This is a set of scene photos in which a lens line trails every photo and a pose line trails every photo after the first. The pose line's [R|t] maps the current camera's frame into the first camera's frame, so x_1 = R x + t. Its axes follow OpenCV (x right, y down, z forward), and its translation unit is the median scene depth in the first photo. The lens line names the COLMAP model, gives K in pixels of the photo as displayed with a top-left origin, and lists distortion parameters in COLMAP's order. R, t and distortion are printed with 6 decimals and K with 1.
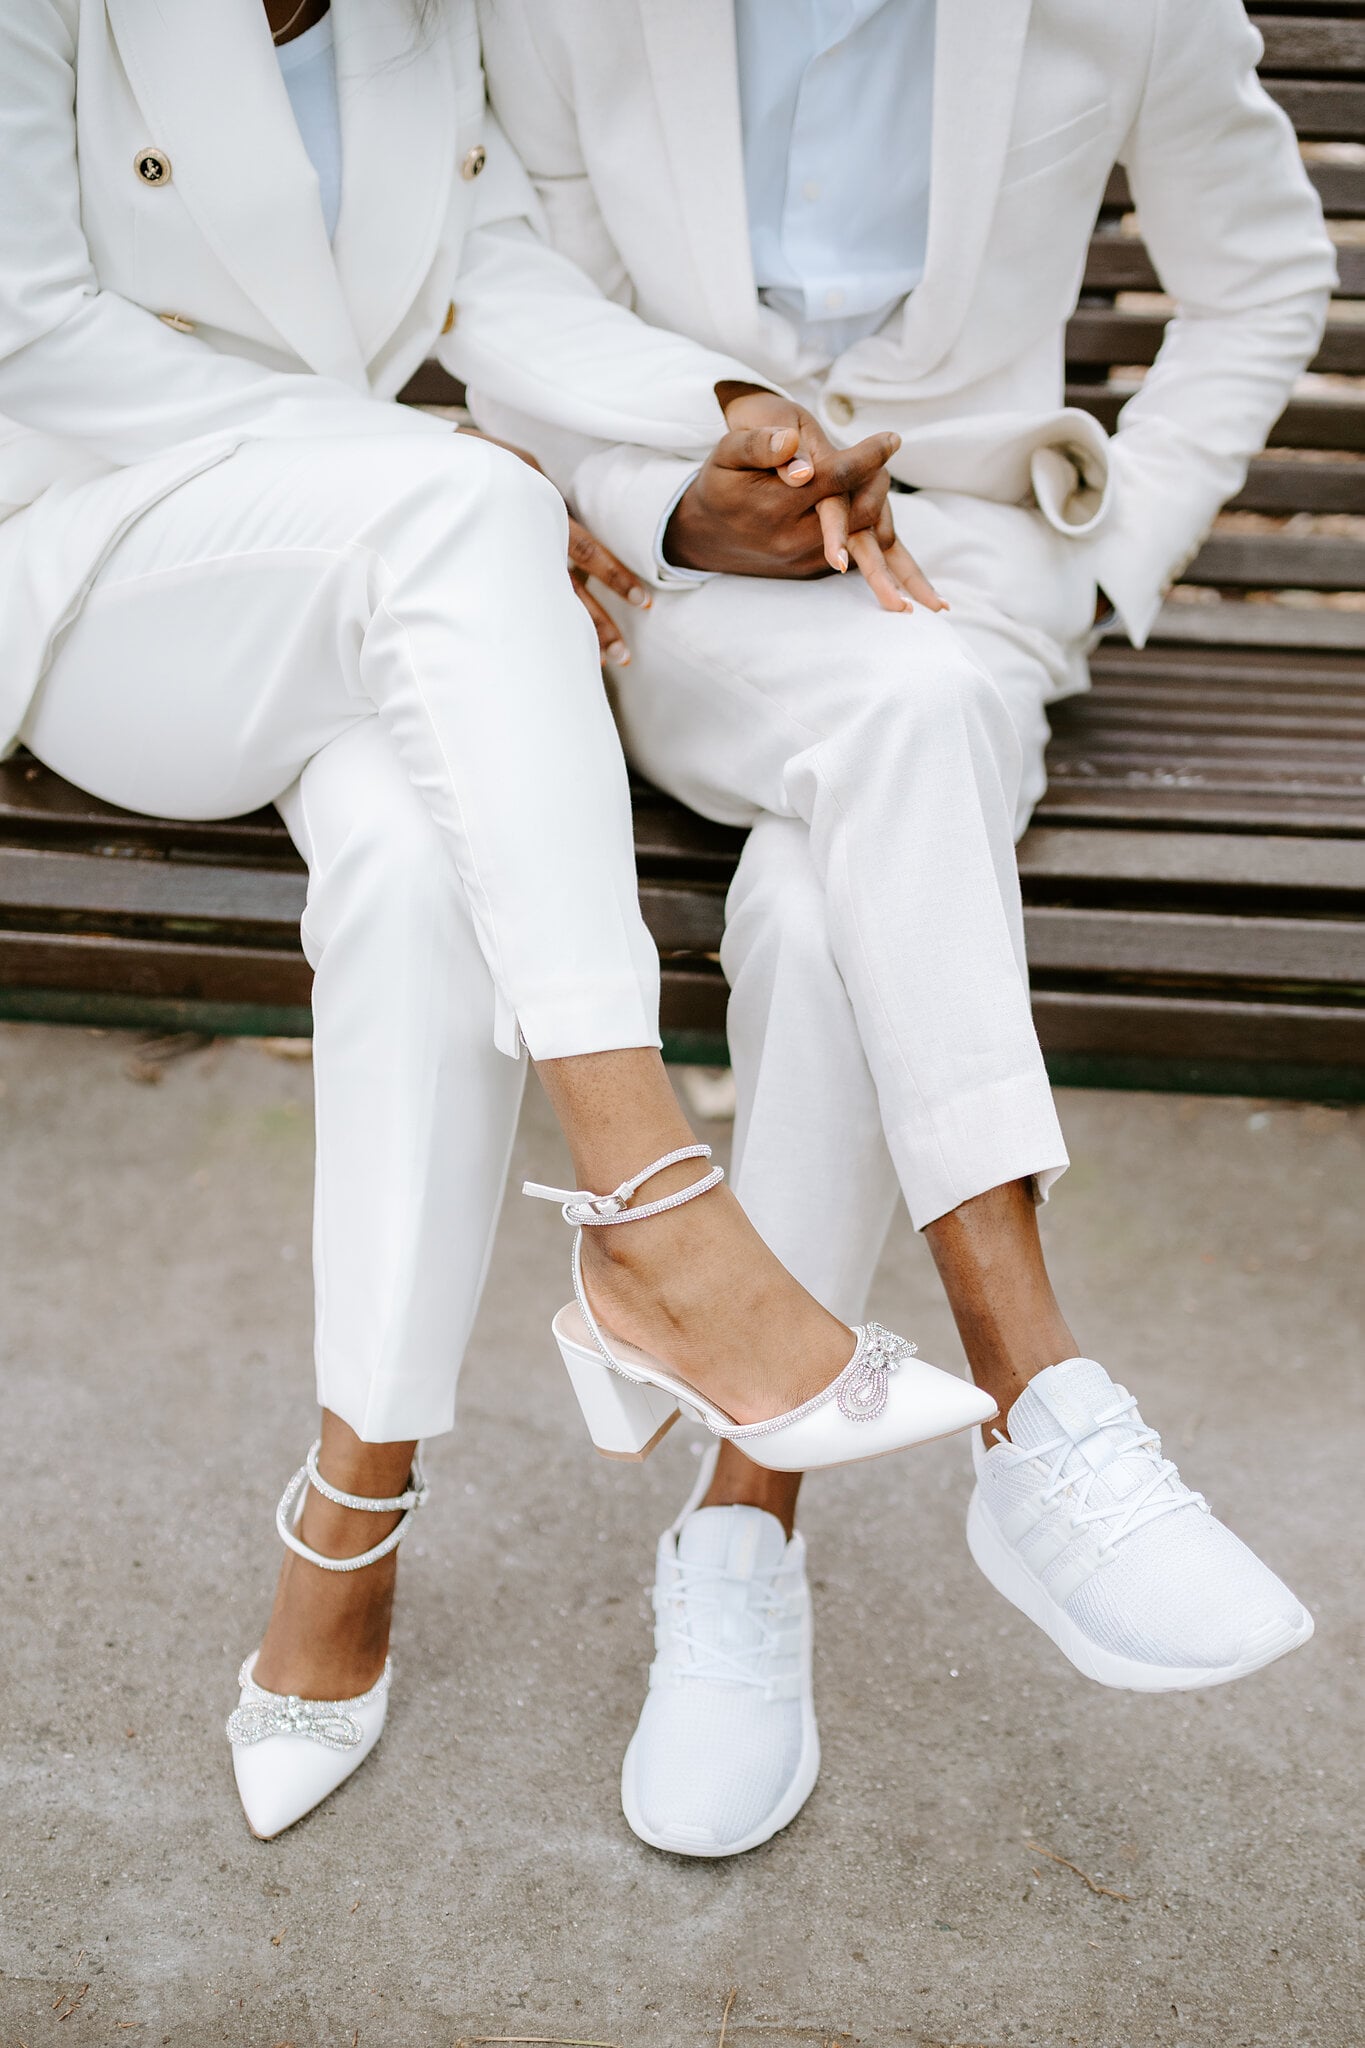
lens RADIAL K [[3059.1, 0, 743.1], [0, 3059.1, 998.0], [0, 0, 1]] dist [0.044872, 0.040613]
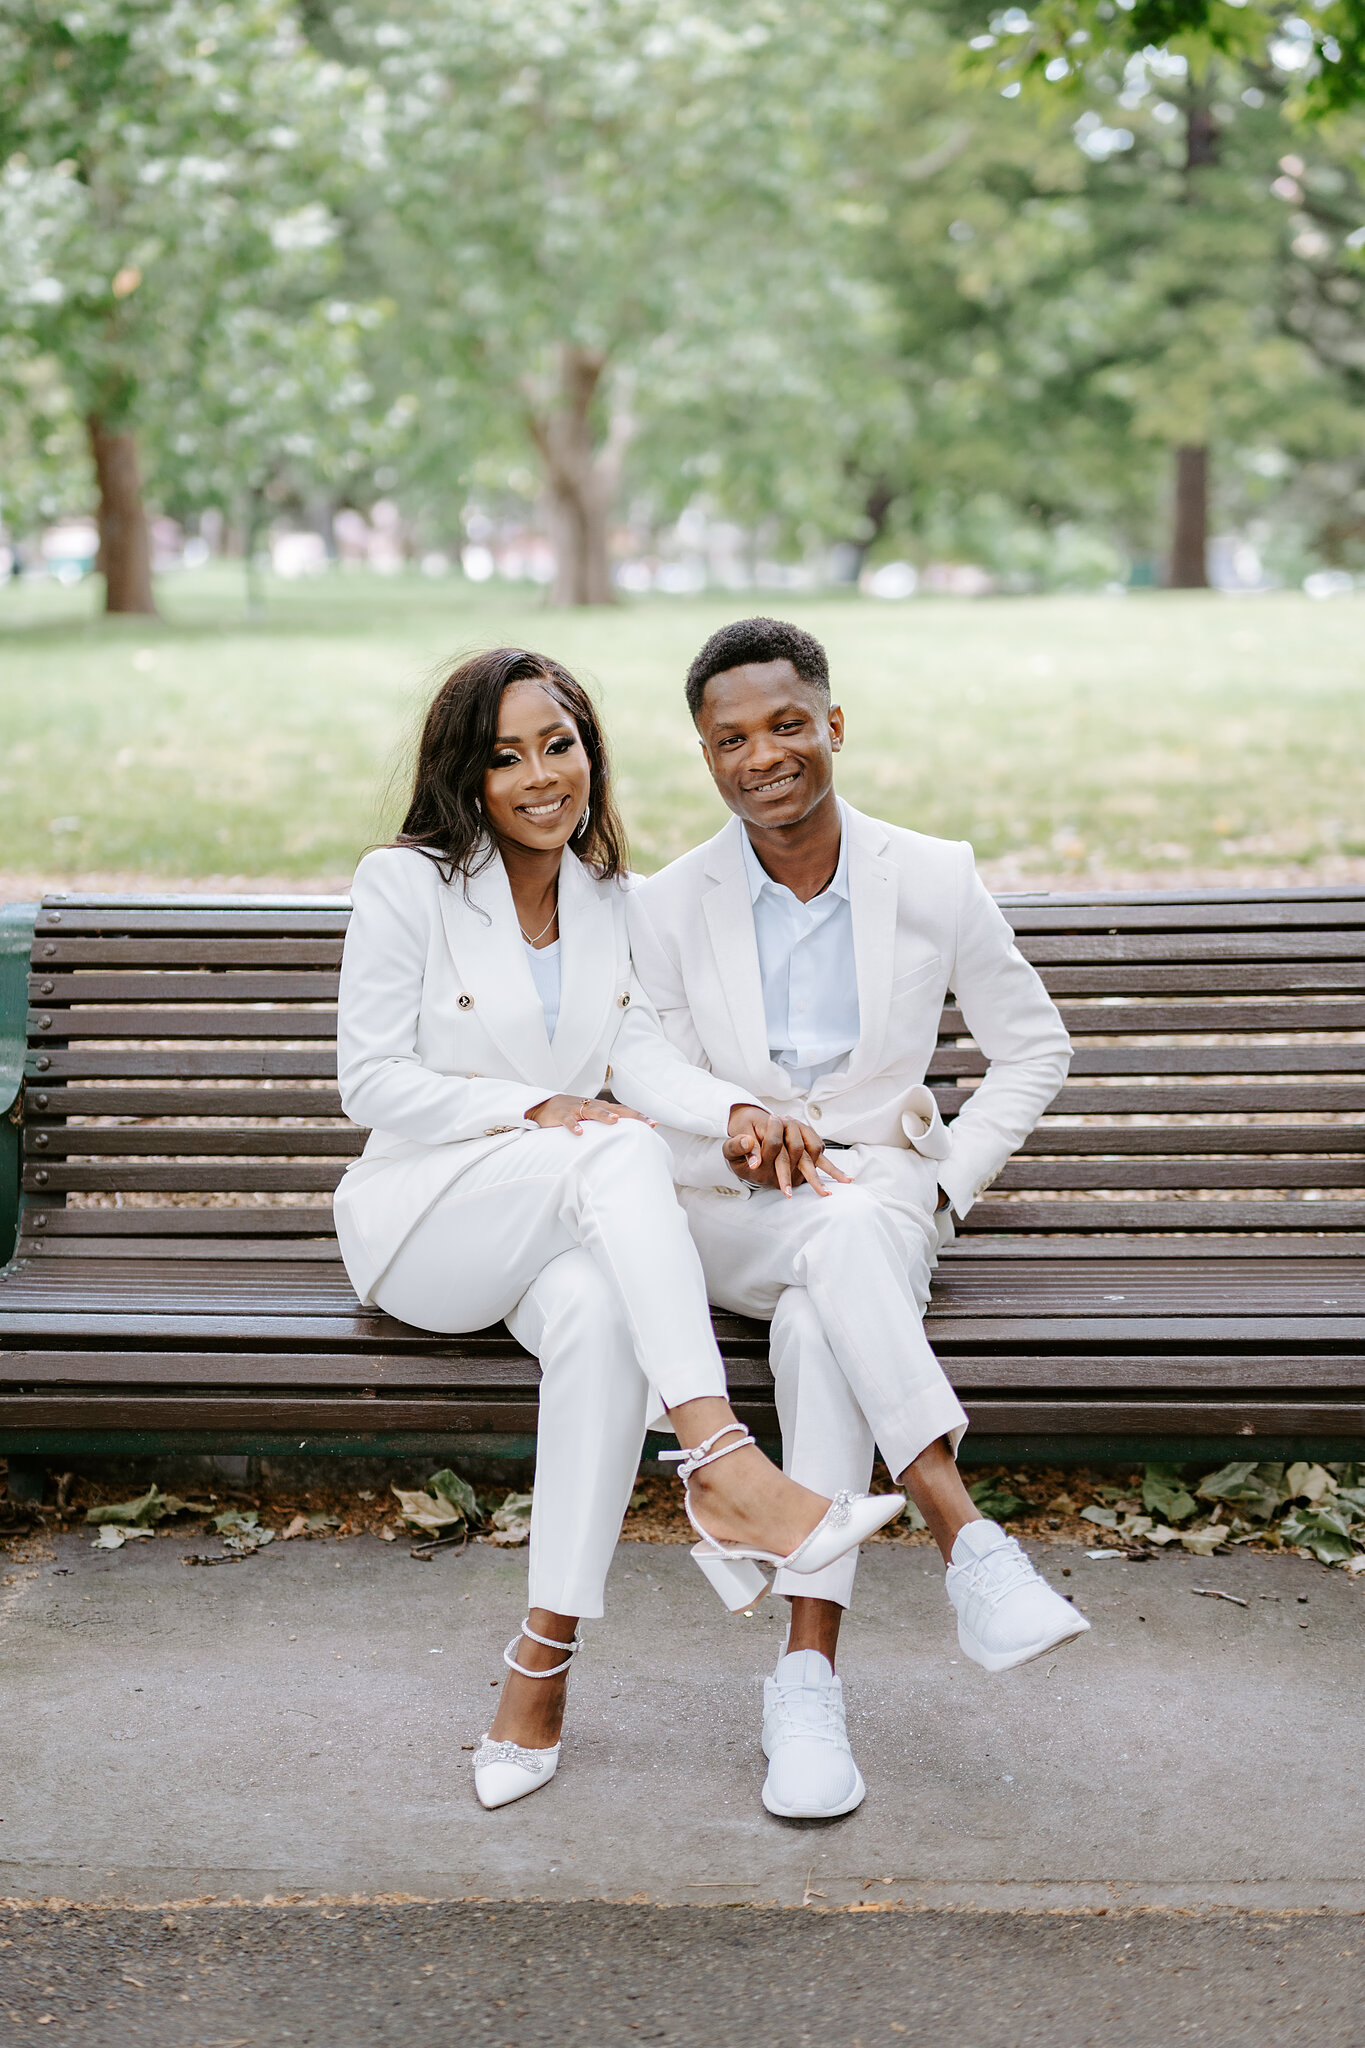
lens RADIAL K [[3059.1, 0, 743.1], [0, 3059.1, 998.0], [0, 0, 1]] dist [0.044872, 0.040613]
pose [[0.998500, -0.049845, 0.022668, -0.057466], [0.054608, 0.937026, -0.344965, 0.433845], [-0.004045, 0.345686, 0.938342, -0.899885]]
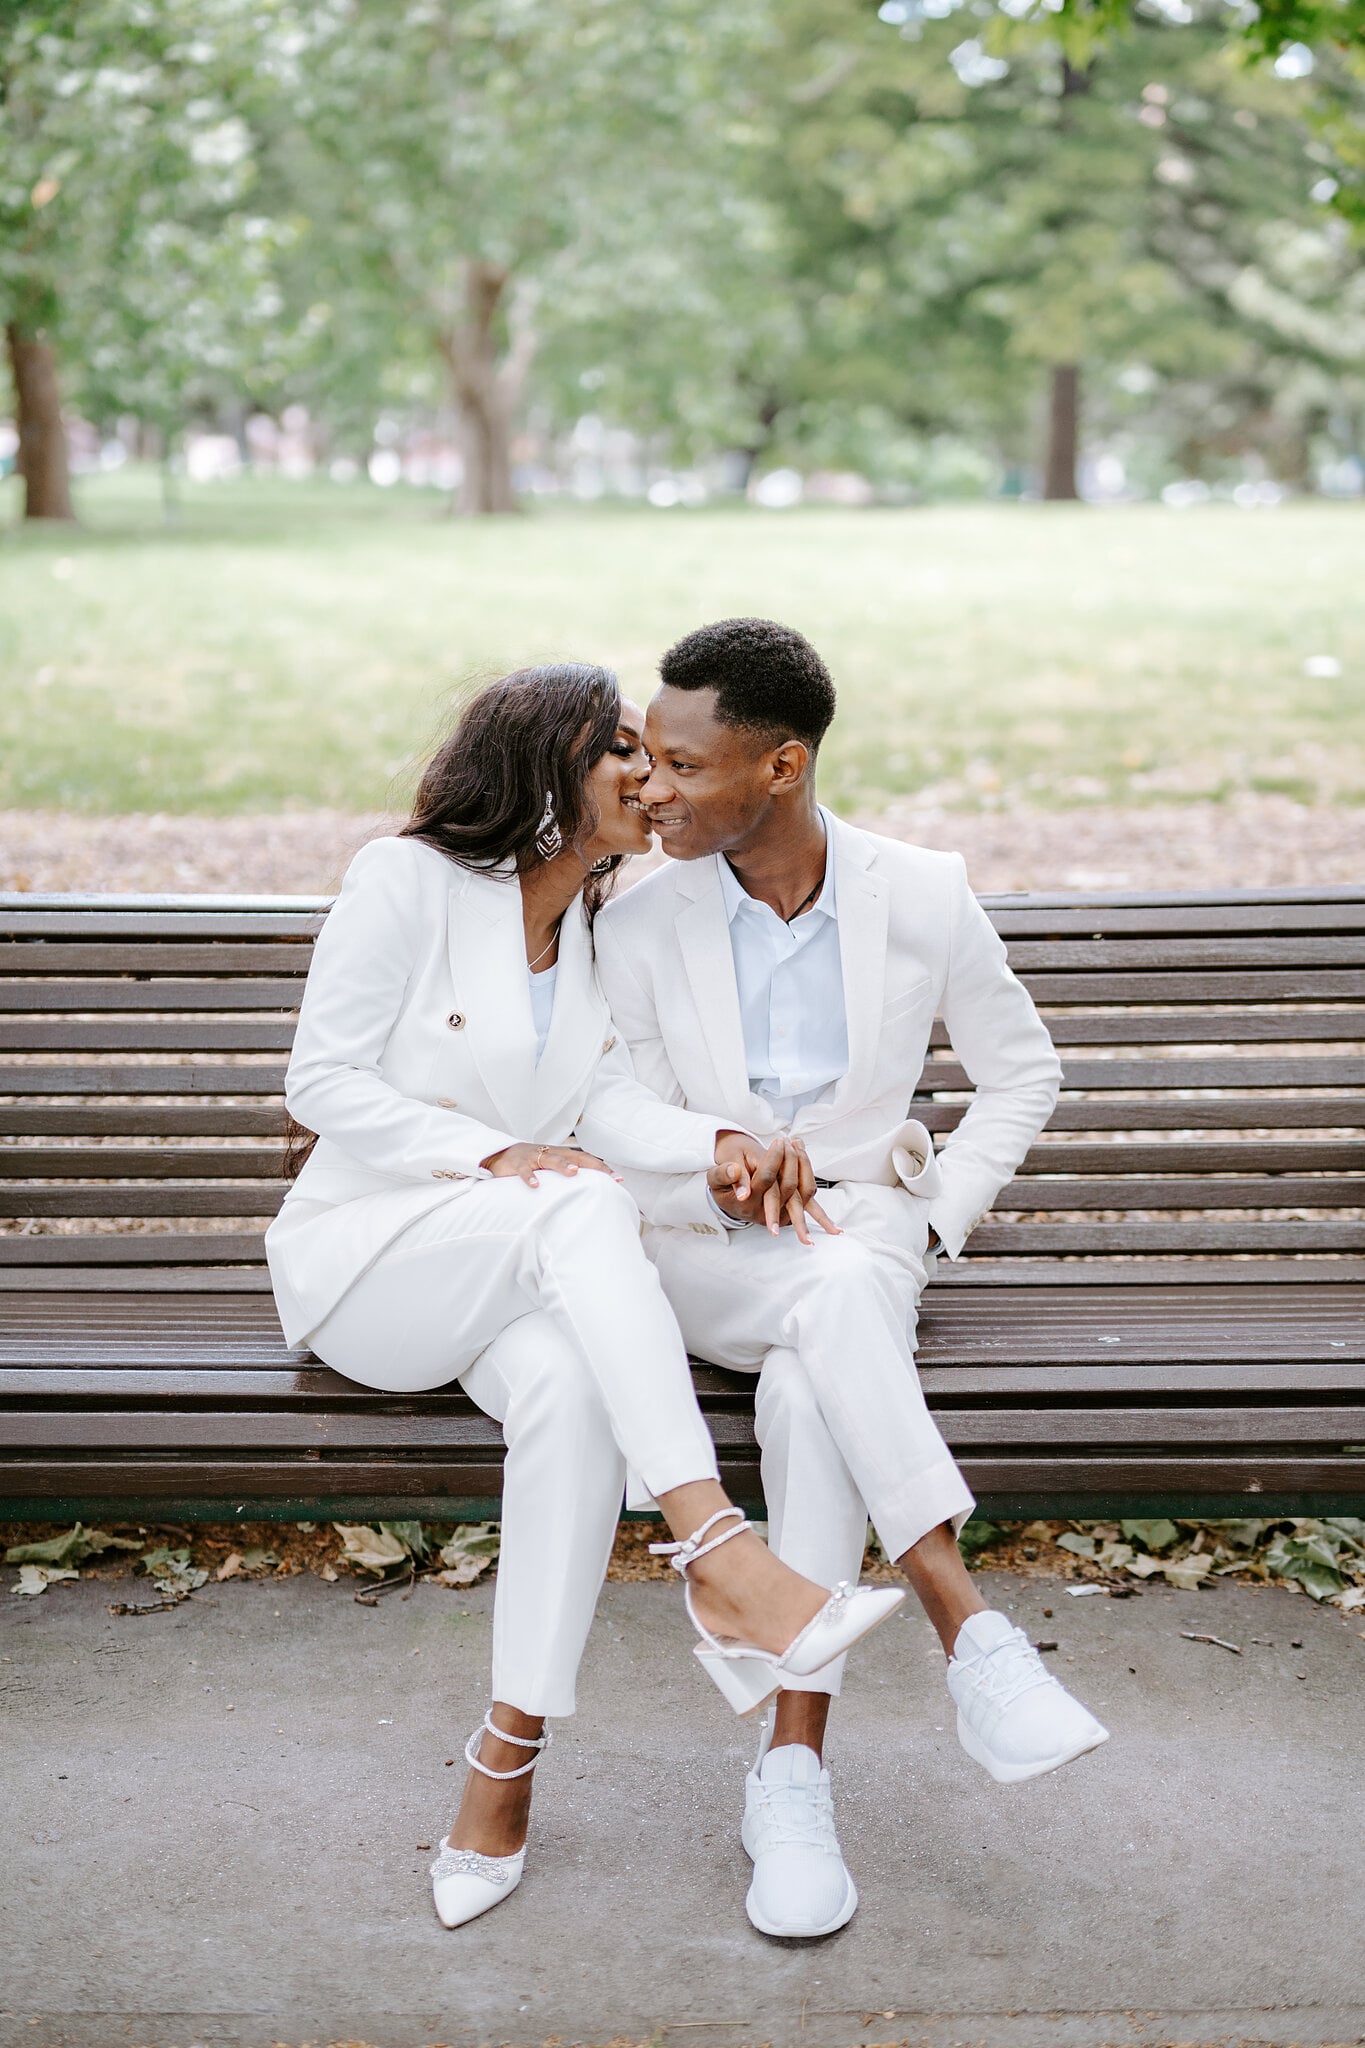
lens RADIAL K [[2835.9, 0, 768.5], [0, 2835.9, 1025.6], [0, 0, 1]] dist [0.082591, -0.204110]
pose [[0.996383, -0.051758, 0.067402, -0.097040], [0.069283, 0.954026, -0.291605, 0.244735], [-0.049211, 0.295220, 0.954161, -0.659504]]
